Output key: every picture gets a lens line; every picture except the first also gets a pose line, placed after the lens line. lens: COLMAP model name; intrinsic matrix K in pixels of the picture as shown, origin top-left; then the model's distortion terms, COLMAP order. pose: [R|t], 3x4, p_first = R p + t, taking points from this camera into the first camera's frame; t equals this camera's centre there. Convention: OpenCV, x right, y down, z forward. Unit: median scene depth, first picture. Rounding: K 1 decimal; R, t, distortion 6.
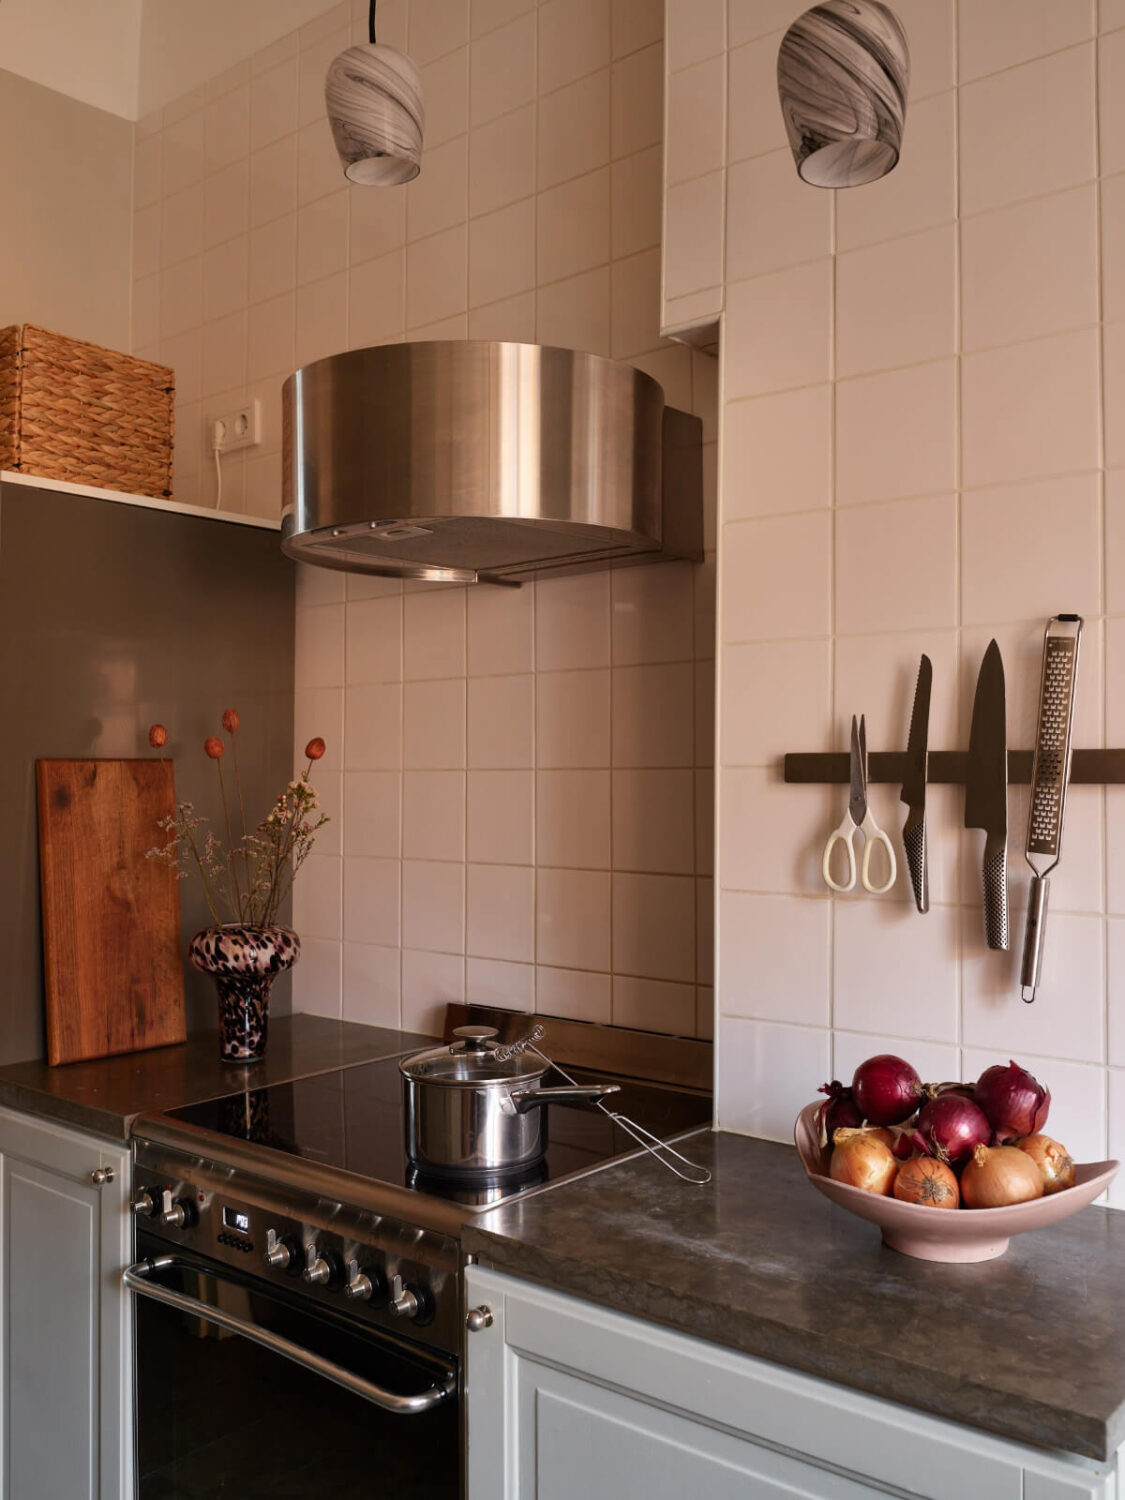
lens RADIAL K [[1301.6, 0, 562.7], [0, 1301.6, 745.0], [0, 0, 1]] dist [0.015316, -0.042123]
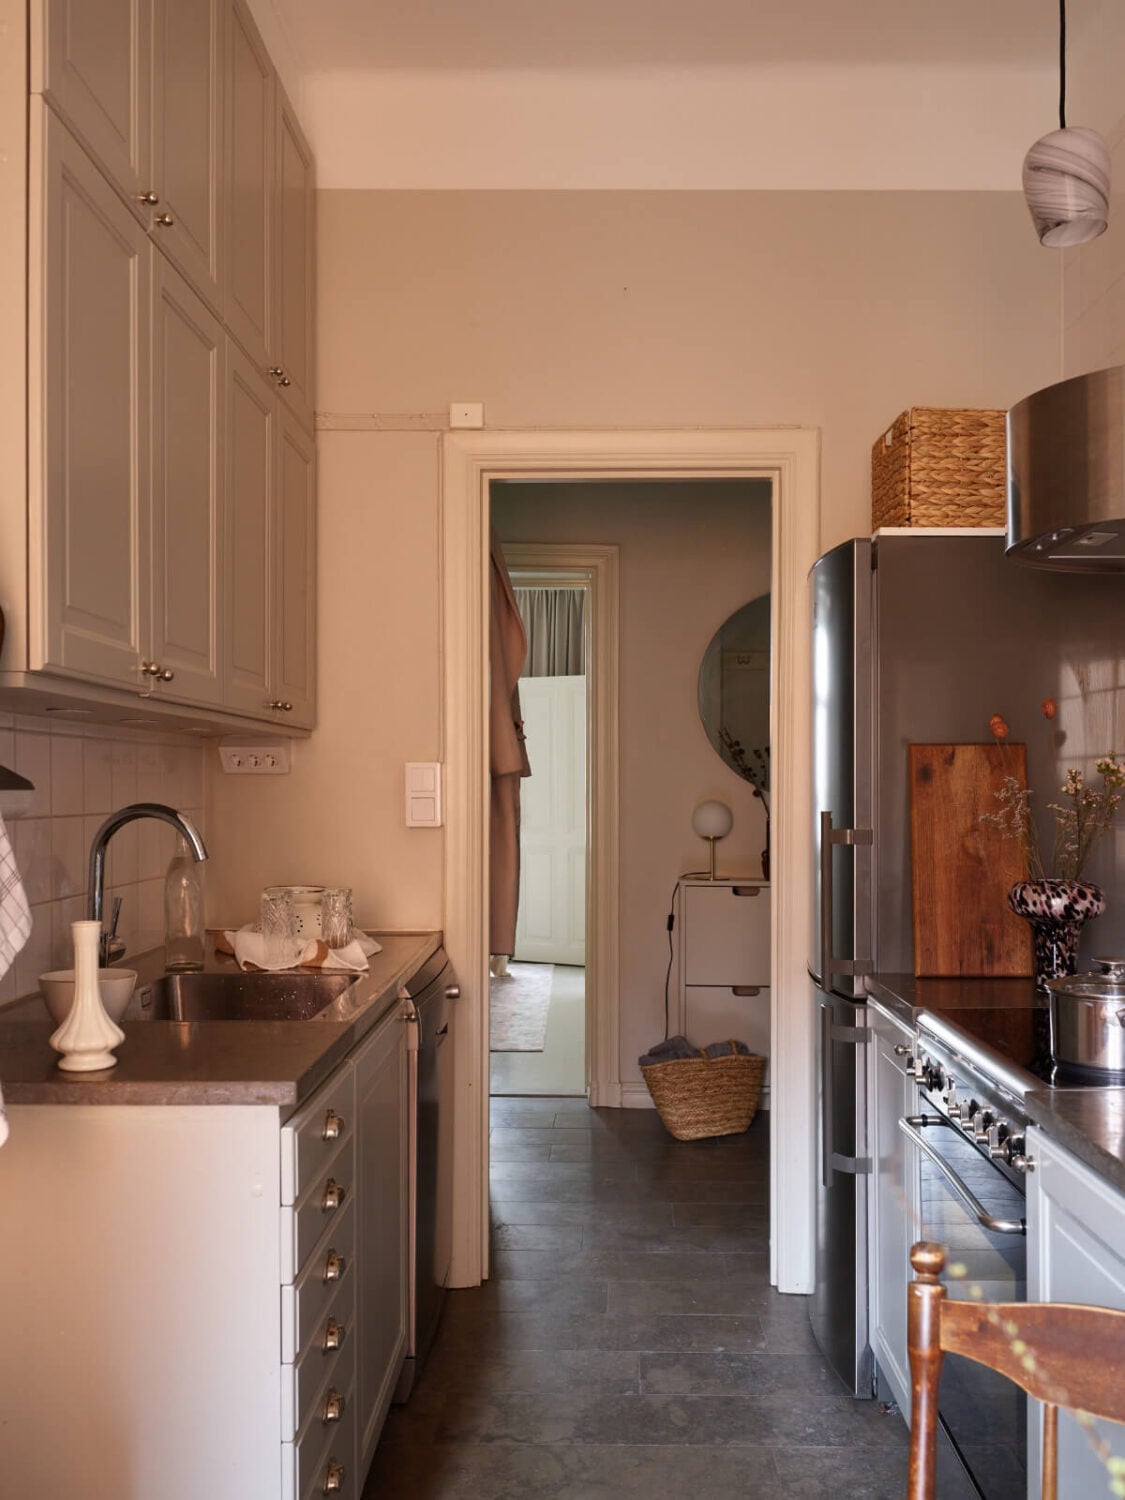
lens RADIAL K [[1301.6, 0, 618.5], [0, 1301.6, 791.3], [0, 0, 1]] dist [0.015316, -0.042123]
pose [[0.652834, 0.003766, -0.757491, 0.391890], [0.016840, 0.999668, 0.019484, 0.027351], [0.757313, -0.025476, 0.652554, -0.075594]]
